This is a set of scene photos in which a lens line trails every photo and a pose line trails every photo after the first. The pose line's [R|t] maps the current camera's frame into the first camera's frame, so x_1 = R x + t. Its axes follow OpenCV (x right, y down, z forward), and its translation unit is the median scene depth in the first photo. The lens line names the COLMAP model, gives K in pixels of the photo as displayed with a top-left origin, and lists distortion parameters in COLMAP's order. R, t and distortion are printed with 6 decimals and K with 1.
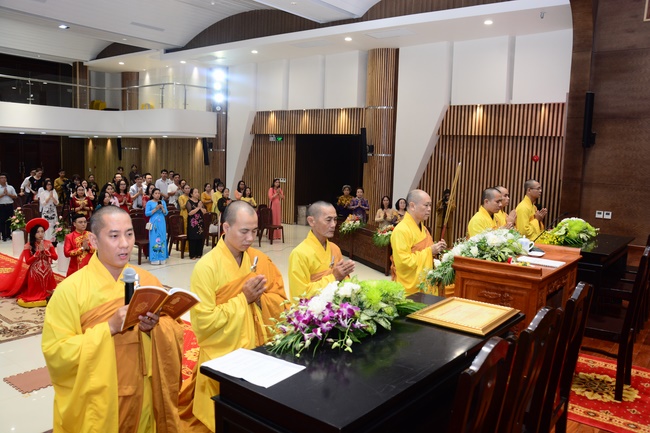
lens RADIAL K [[521.6, 0, 324.3], [0, 521.6, 215.4], [0, 0, 1]] dist [-0.070346, -0.000939]
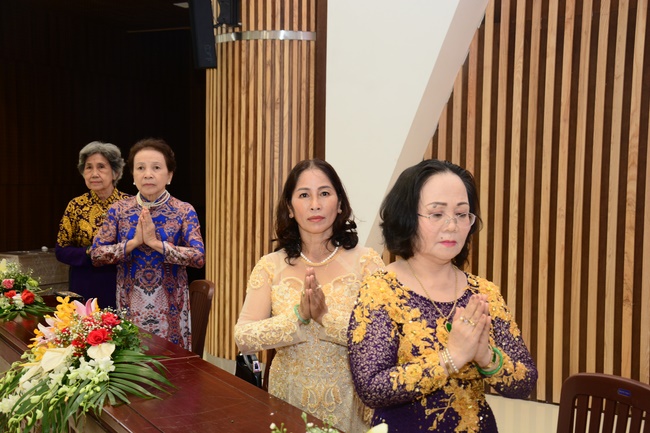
lens RADIAL K [[899.5, 0, 324.9], [0, 899.5, 217.0], [0, 0, 1]] dist [-0.001795, 0.000000]
pose [[0.985863, -0.006521, 0.167427, 0.053723], [0.018499, 0.997370, -0.070082, -0.003411], [-0.166529, 0.072189, 0.983390, 0.506417]]
